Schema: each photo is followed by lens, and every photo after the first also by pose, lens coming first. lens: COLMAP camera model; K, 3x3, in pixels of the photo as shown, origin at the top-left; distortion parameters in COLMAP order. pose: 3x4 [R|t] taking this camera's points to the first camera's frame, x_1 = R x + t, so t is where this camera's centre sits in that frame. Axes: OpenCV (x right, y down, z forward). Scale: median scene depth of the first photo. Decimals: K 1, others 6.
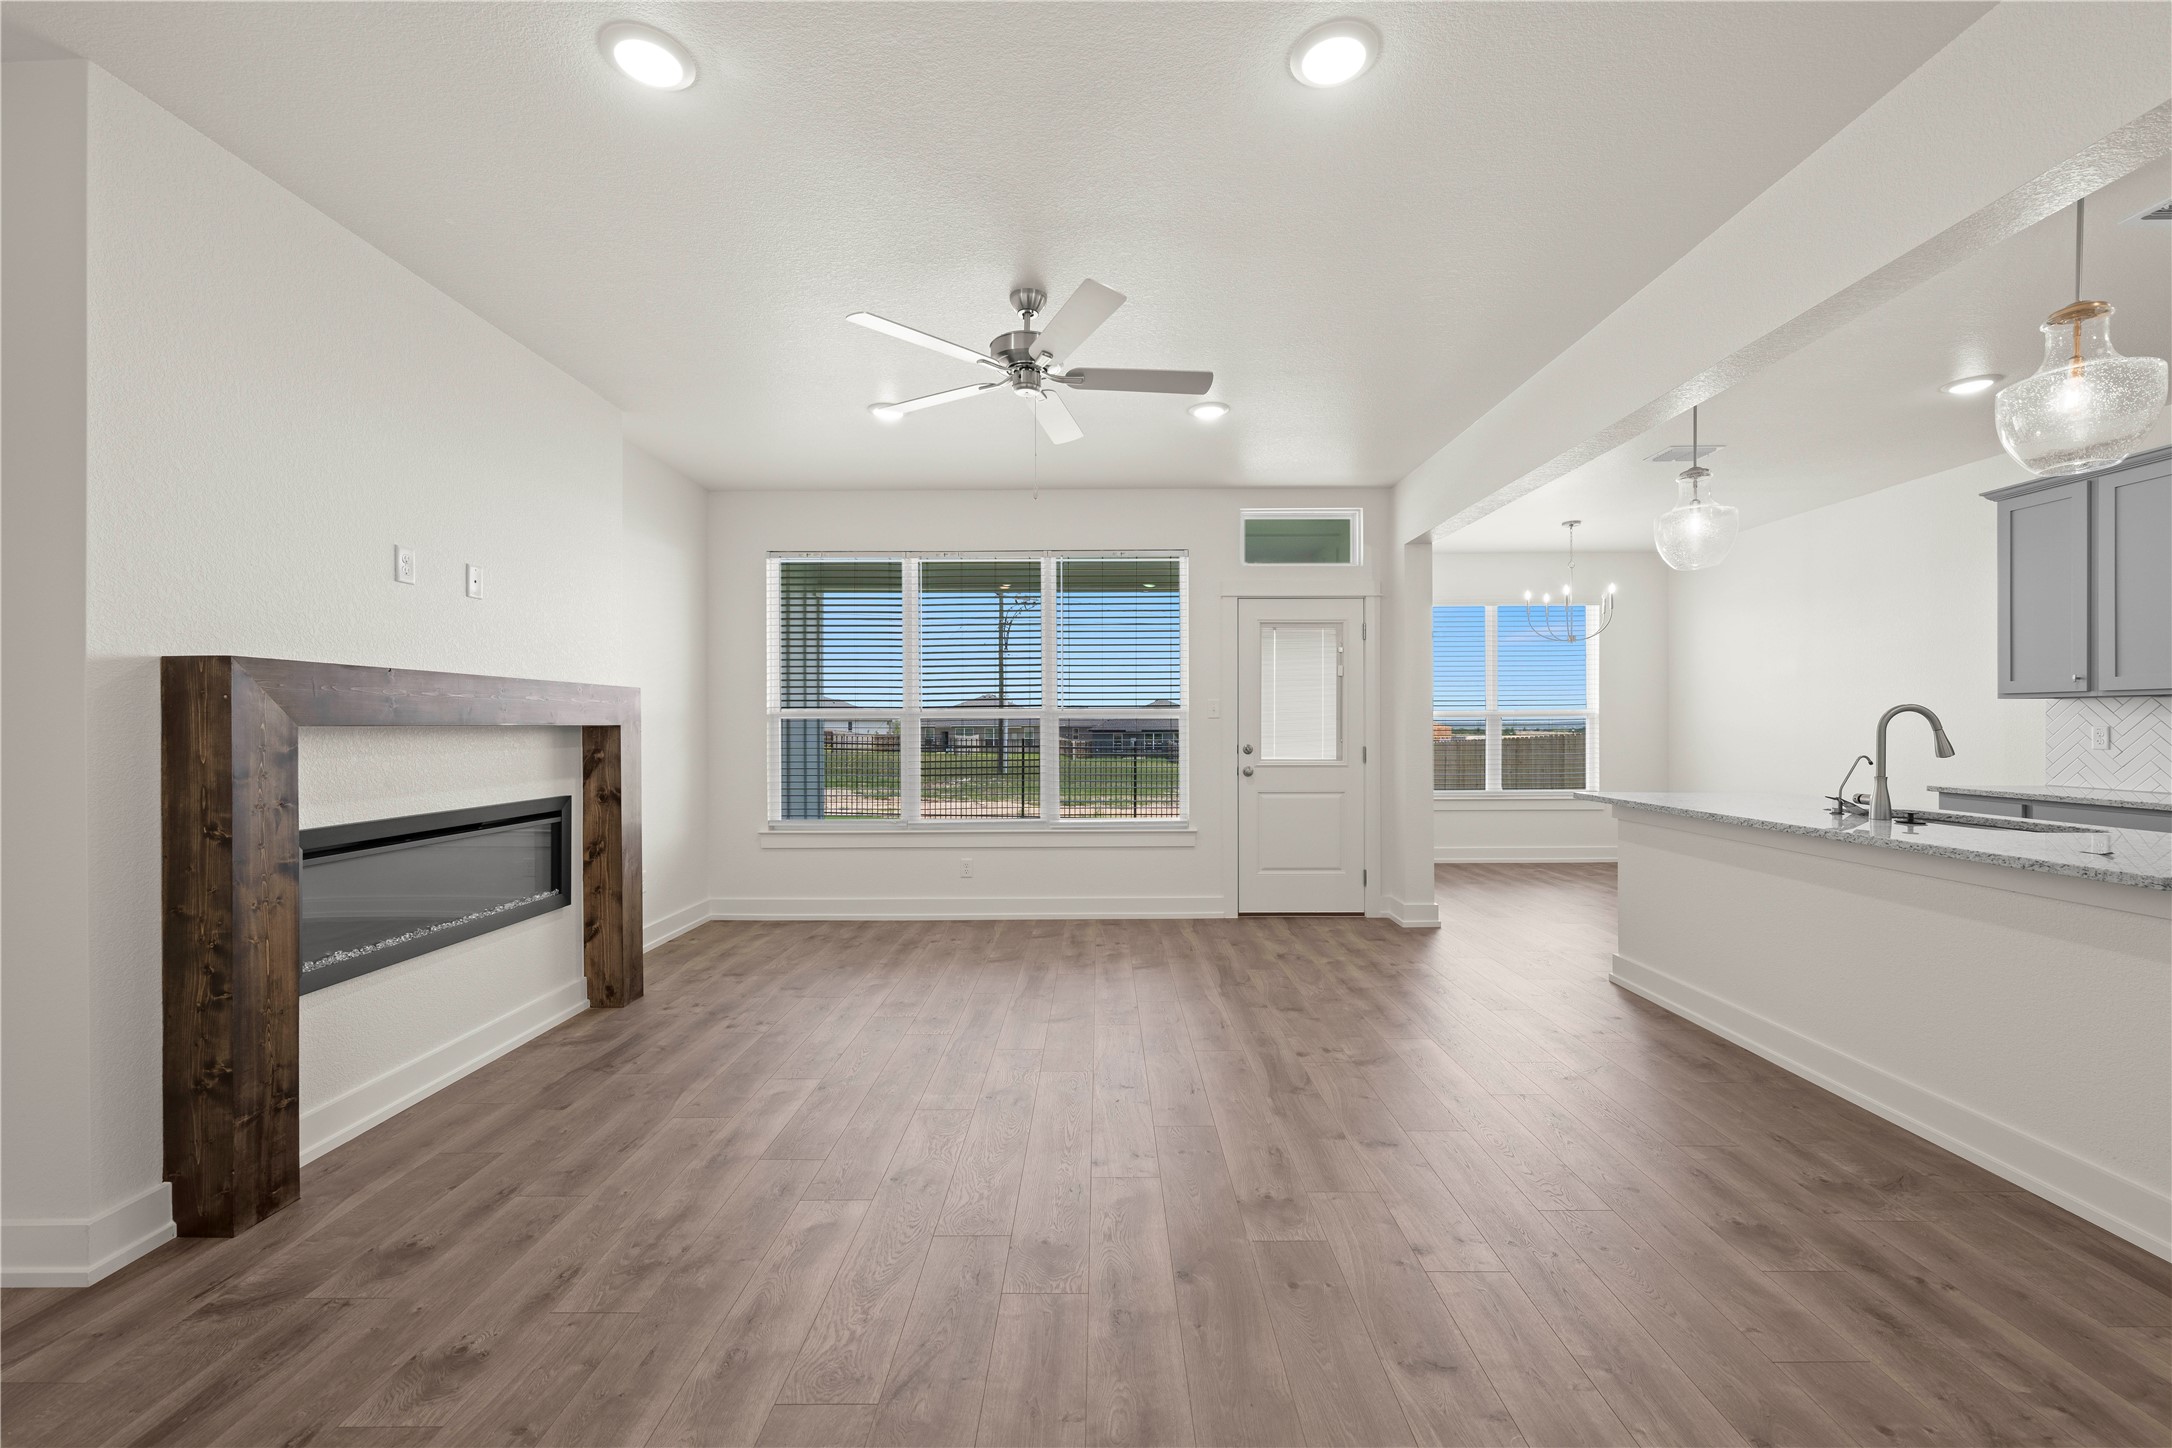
lens RADIAL K [[855.2, 0, 1095.9], [0, 855.2, 725.5], [0, 0, 1]] dist [0.000138, -0.000598]
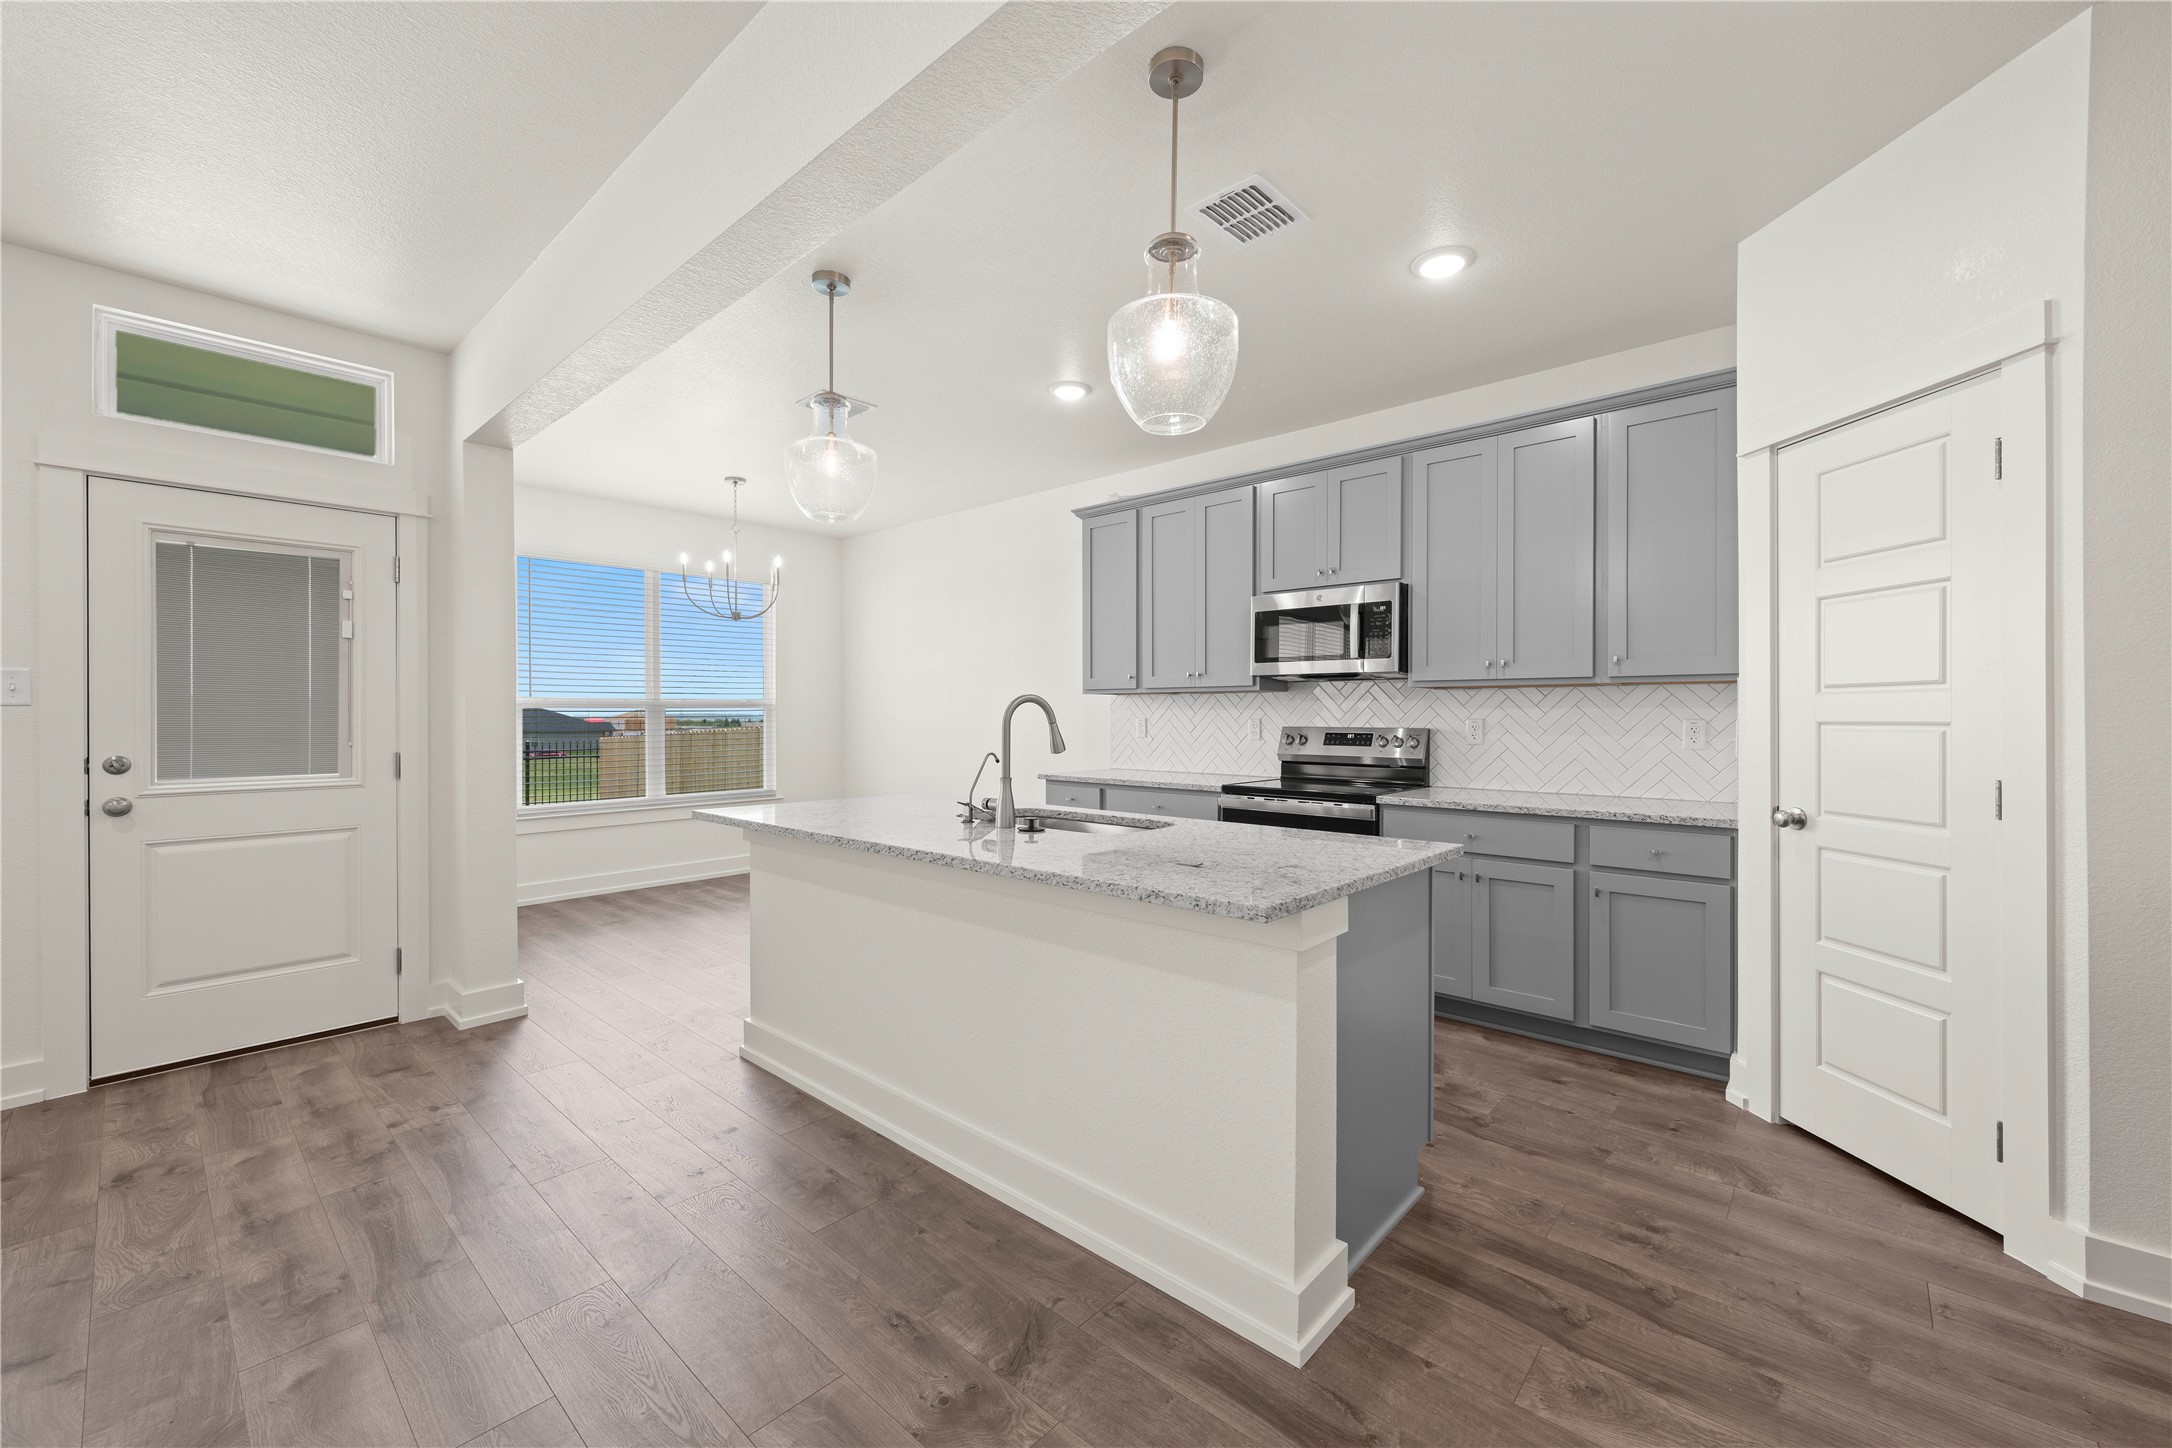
lens RADIAL K [[855.2, 0, 1096.3], [0, 855.2, 716.4], [0, 0, 1]] dist [0.000138, -0.000598]
pose [[0.661670, -0.000626, 0.749795, 0.265911], [0.002108, 0.999997, -0.001025, -0.000469], [-0.749792, 0.002258, 0.661670, 0.289206]]
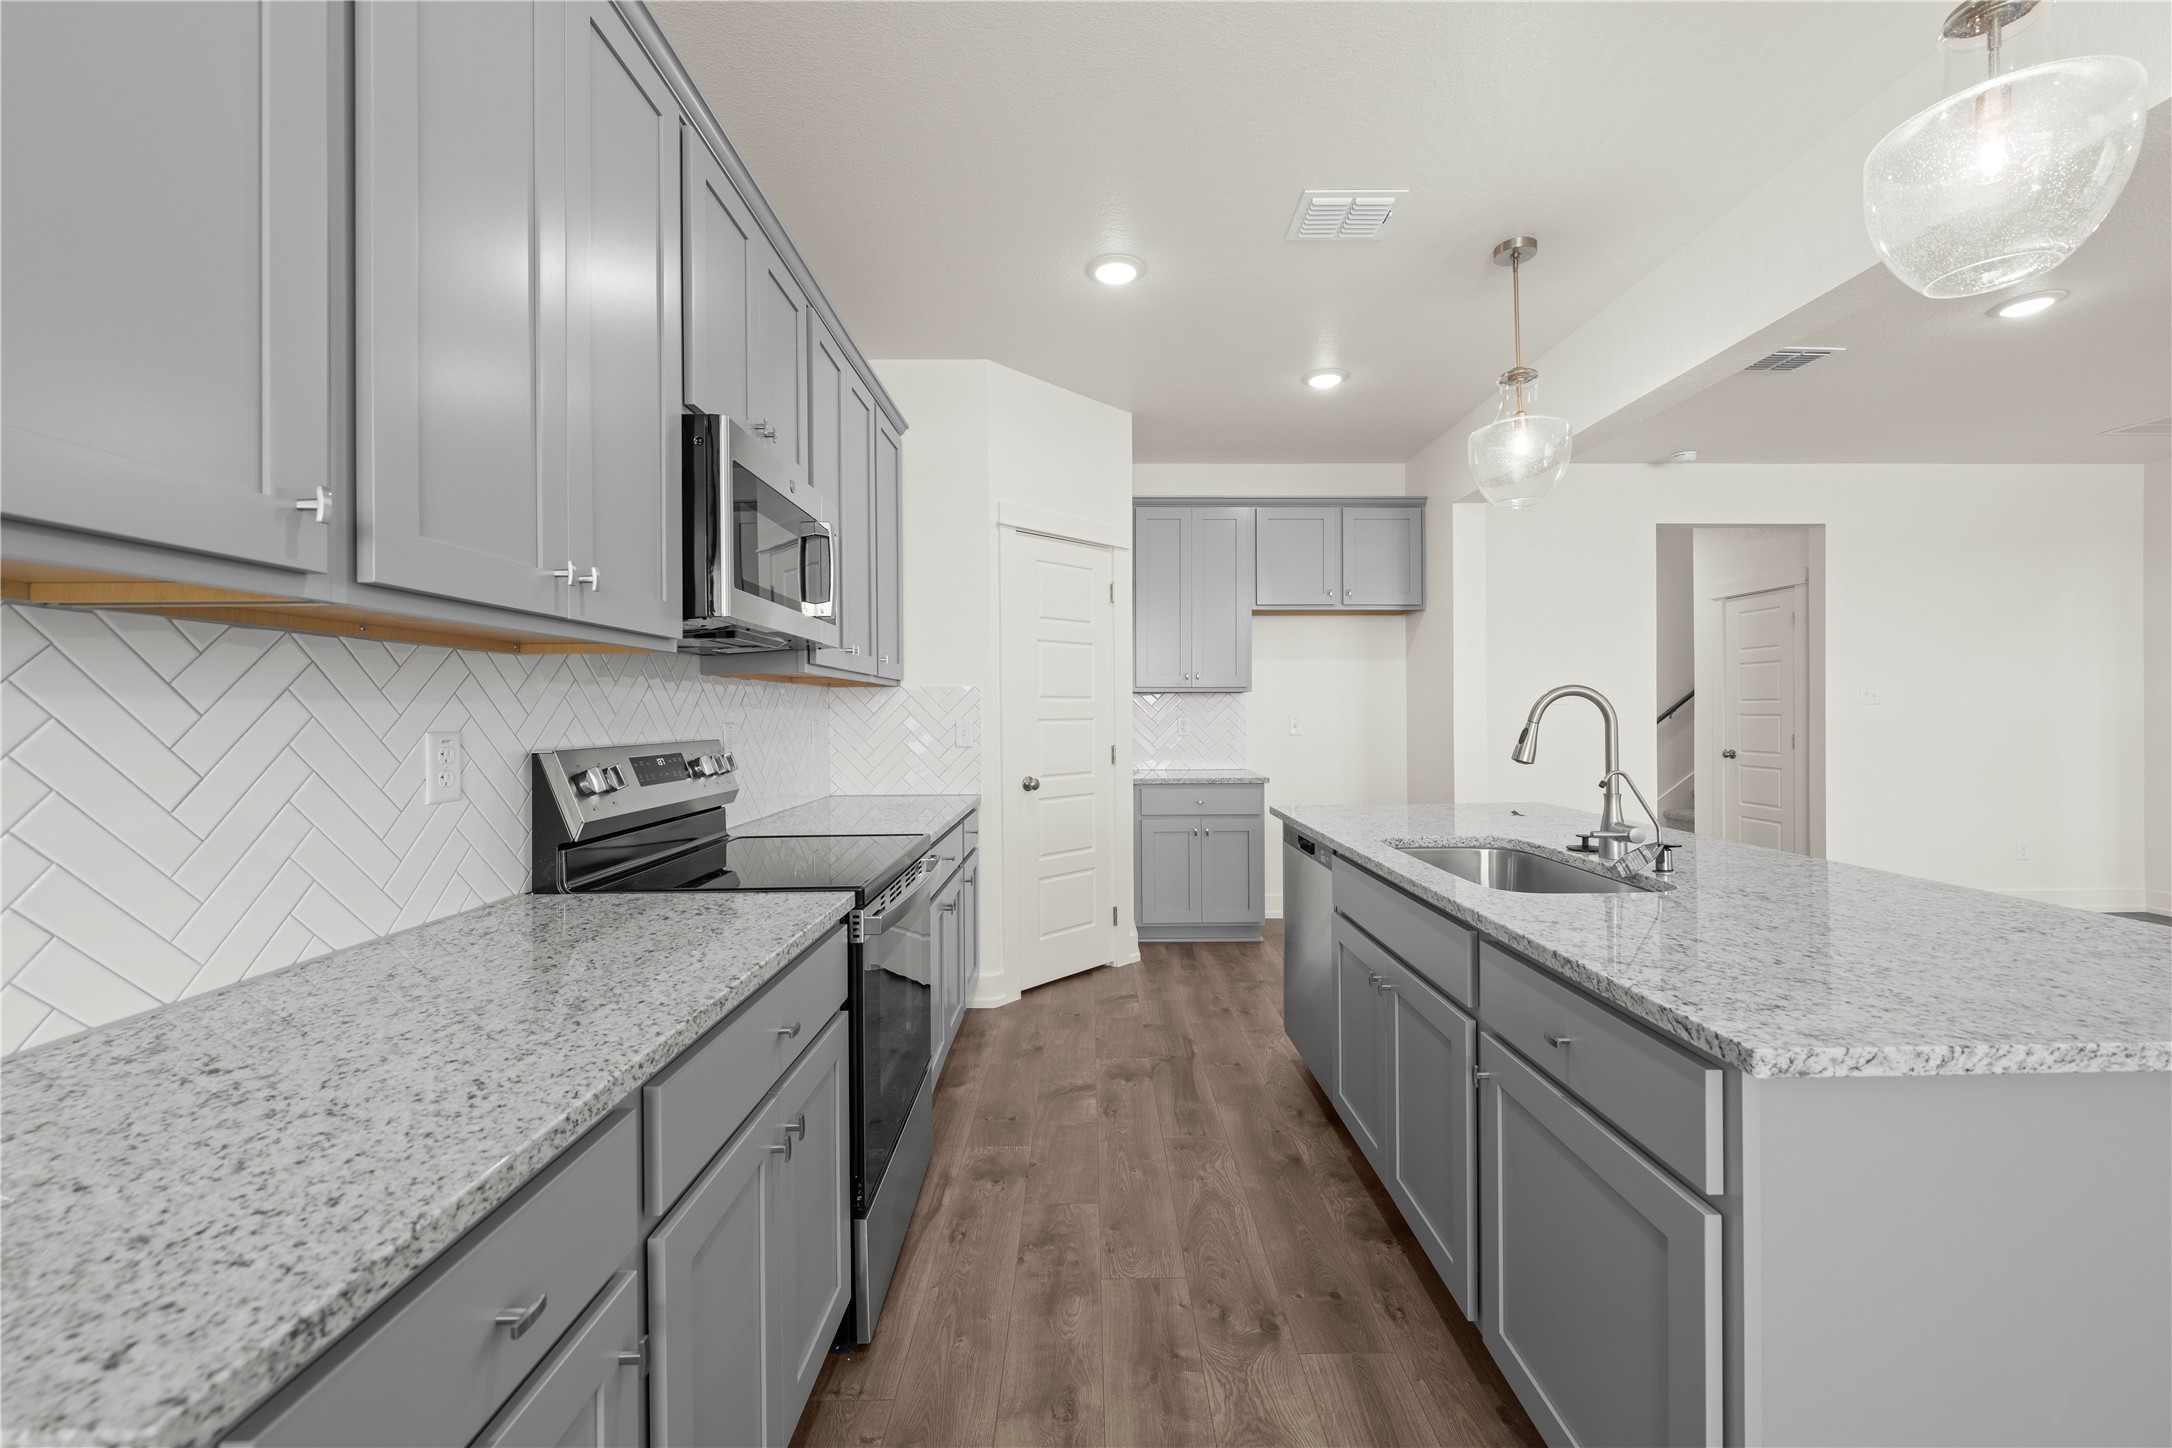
lens RADIAL K [[855.2, 0, 1098.0], [0, 855.2, 709.0], [0, 0, 1]] dist [0.000138, -0.000598]
pose [[-0.999902, 0.005273, -0.012947, 1.069339], [0.005287, 0.999985, -0.001063, -0.005191], [0.012941, -0.001131, -0.999916, 1.336938]]
